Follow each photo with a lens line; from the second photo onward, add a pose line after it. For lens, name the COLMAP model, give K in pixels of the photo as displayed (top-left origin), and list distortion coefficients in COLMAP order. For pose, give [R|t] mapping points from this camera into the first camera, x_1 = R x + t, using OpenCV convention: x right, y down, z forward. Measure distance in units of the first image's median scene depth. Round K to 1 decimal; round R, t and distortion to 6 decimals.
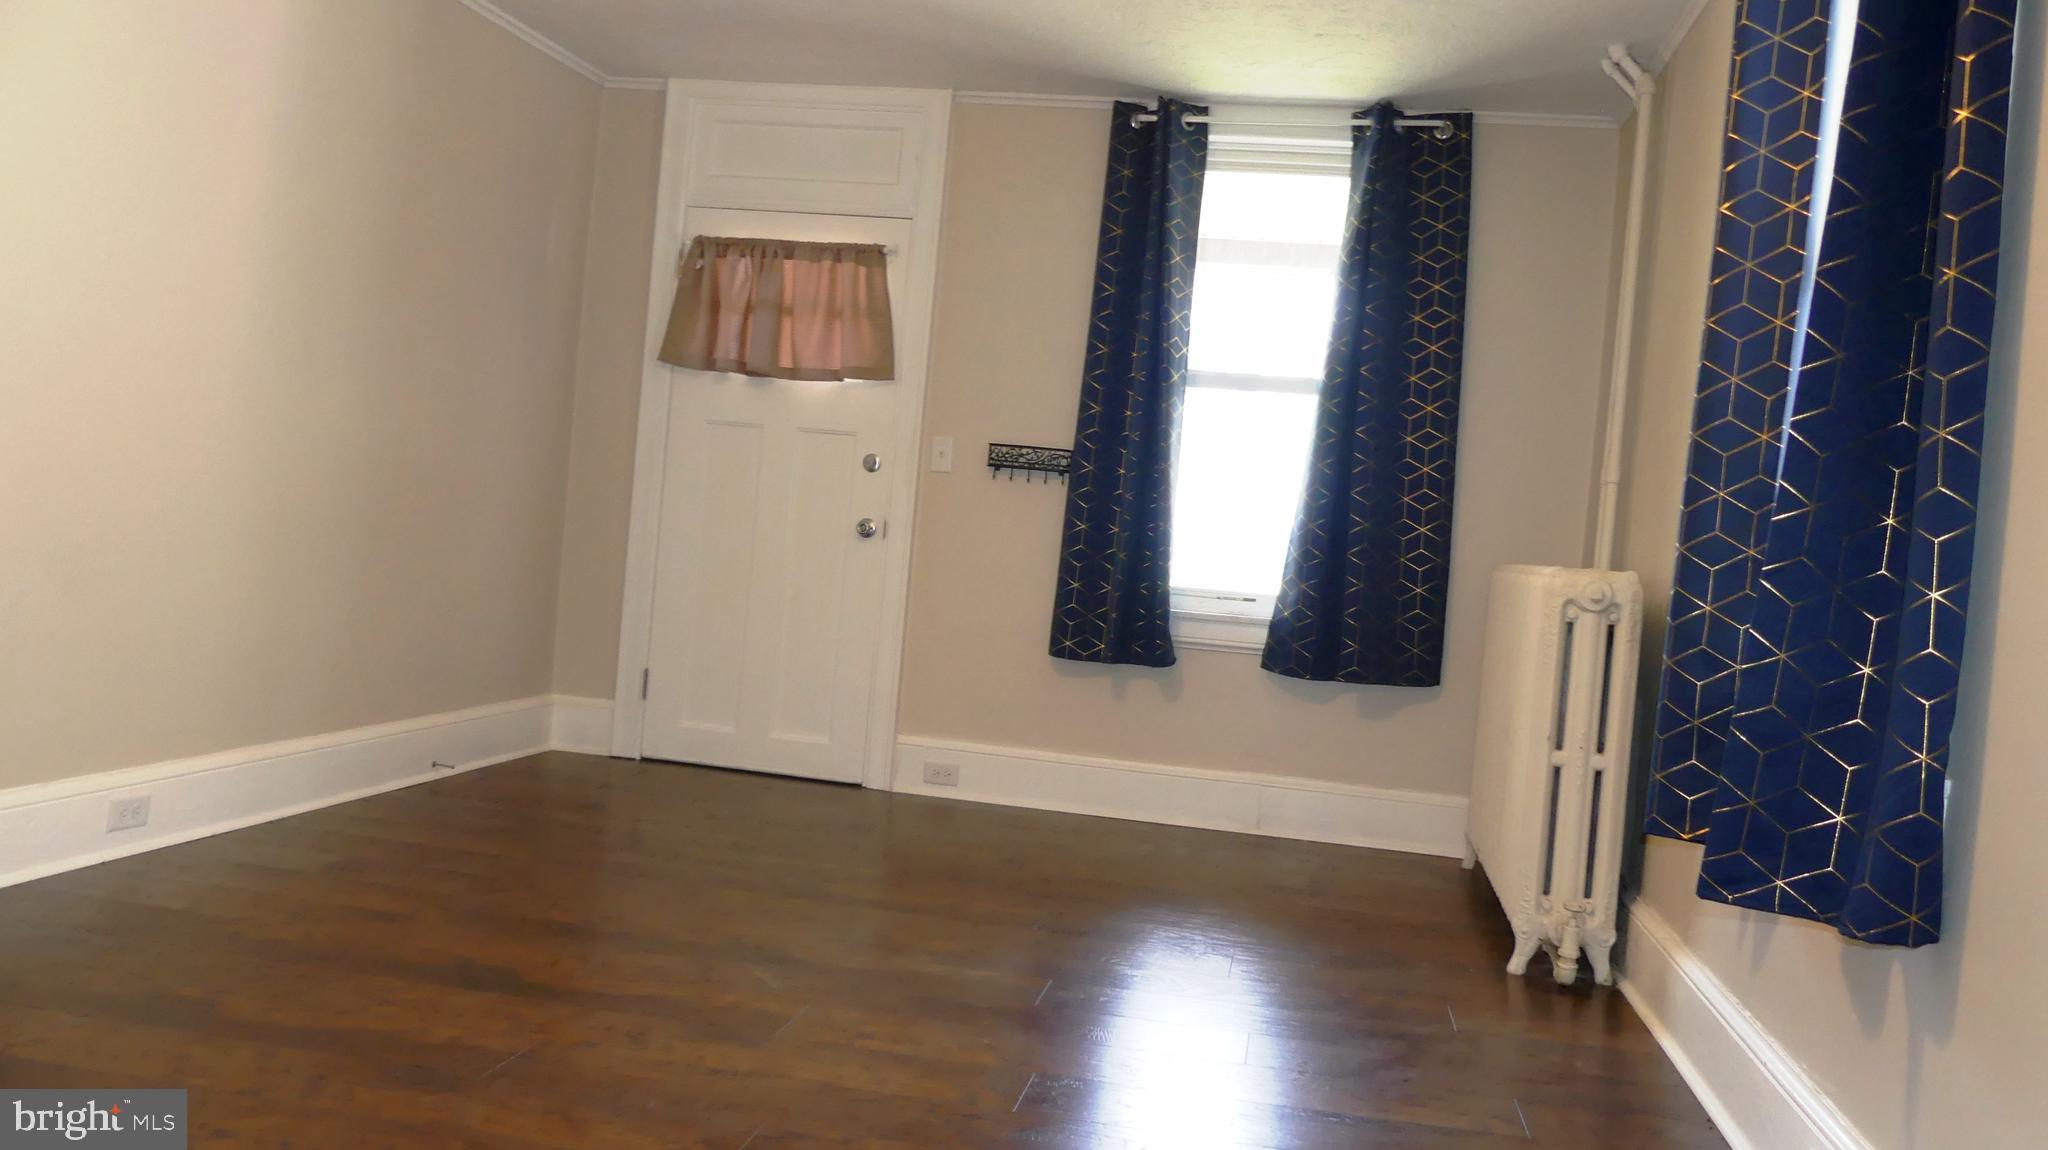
lens RADIAL K [[1555.6, 0, 1024.0], [0, 1555.6, 575.0], [0, 0, 1]] dist [-0.008209, -0.004520]
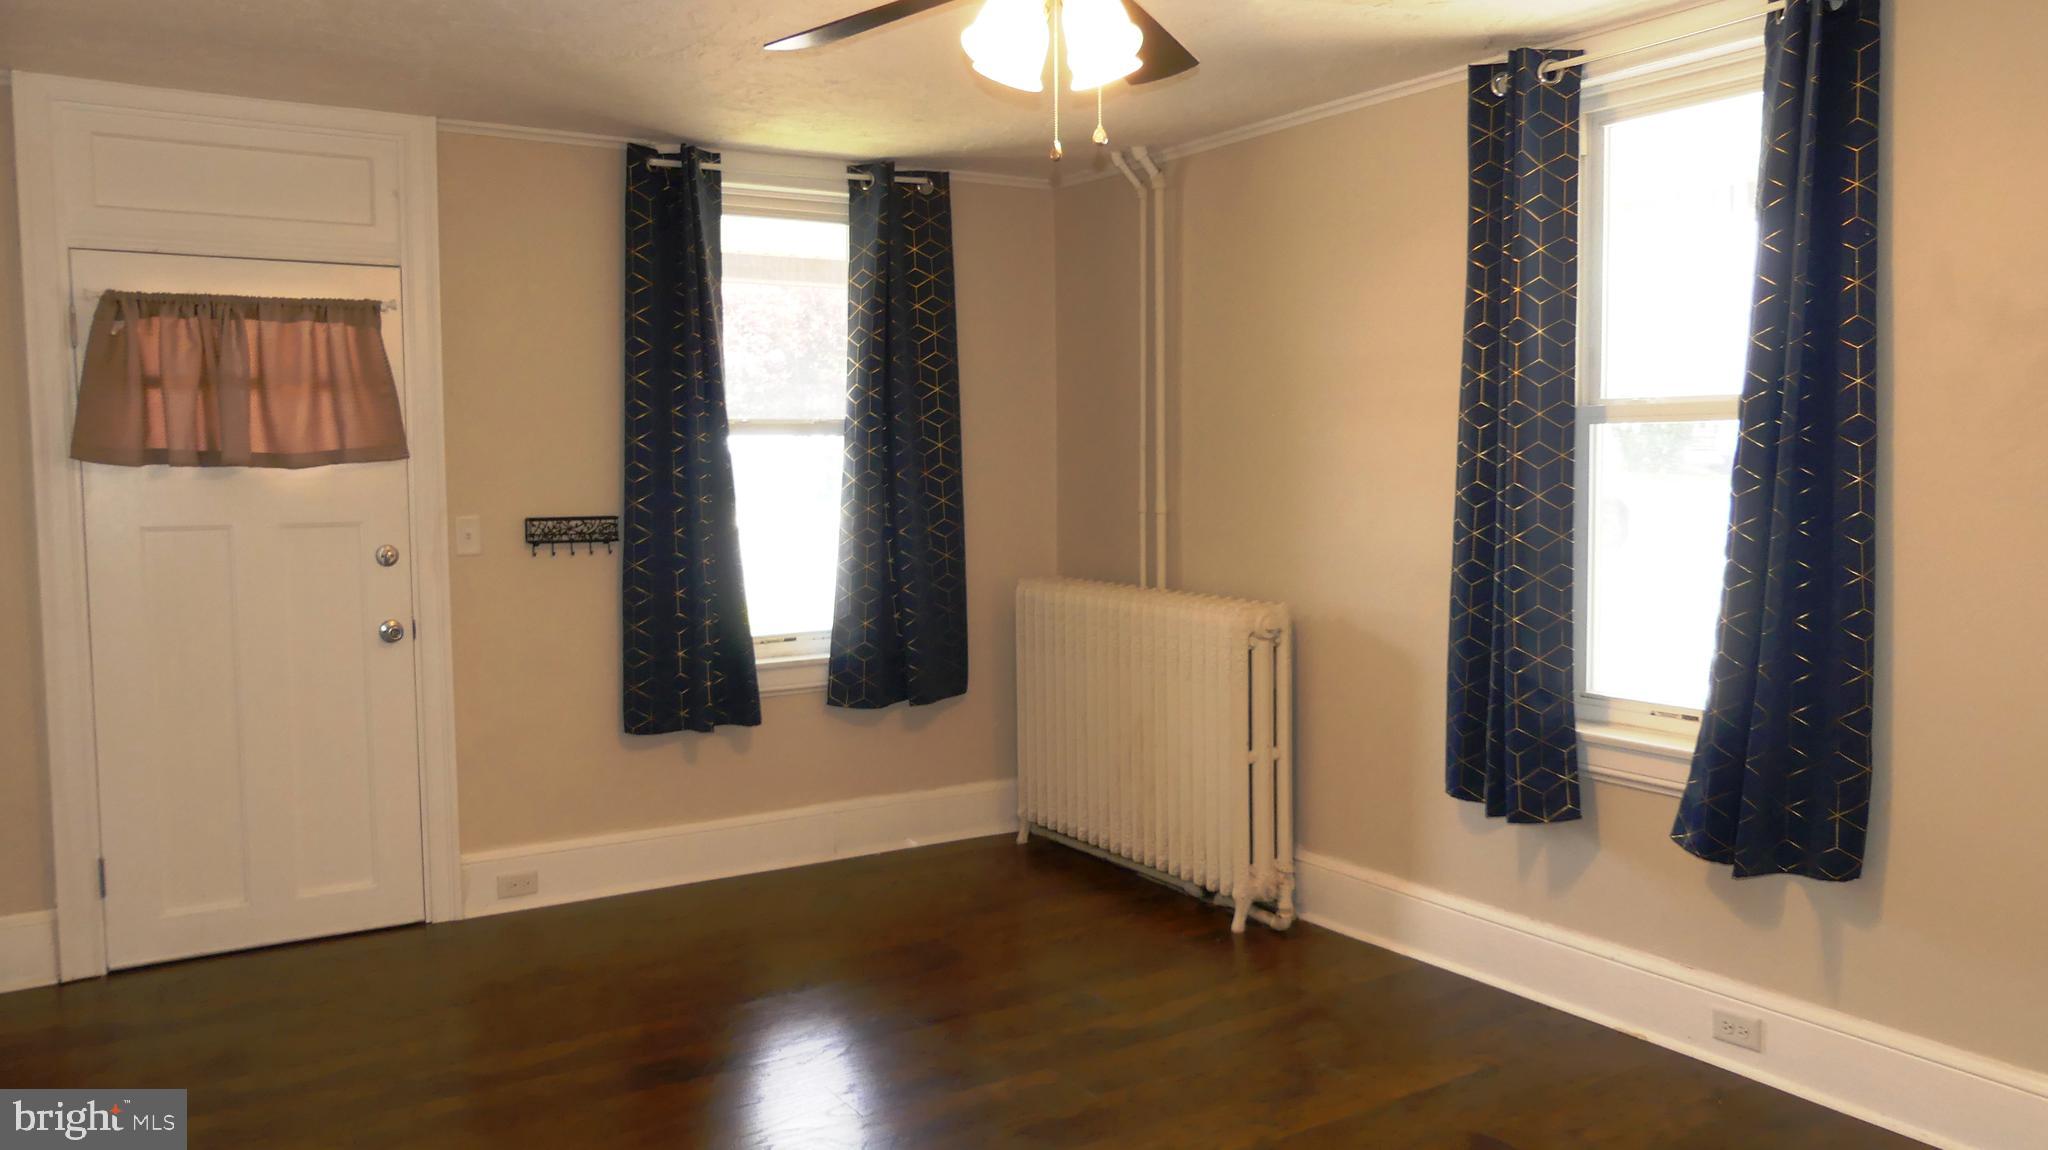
lens RADIAL K [[1593.3, 0, 1024.0], [0, 1593.3, 575.0], [0, 0, 1]] dist [0.006065, 0.006432]
pose [[0.734440, -0.145814, 0.662825, -0.434288], [0.091007, 0.988986, 0.116725, -0.135564], [-0.672544, -0.025406, 0.739621, 0.120003]]
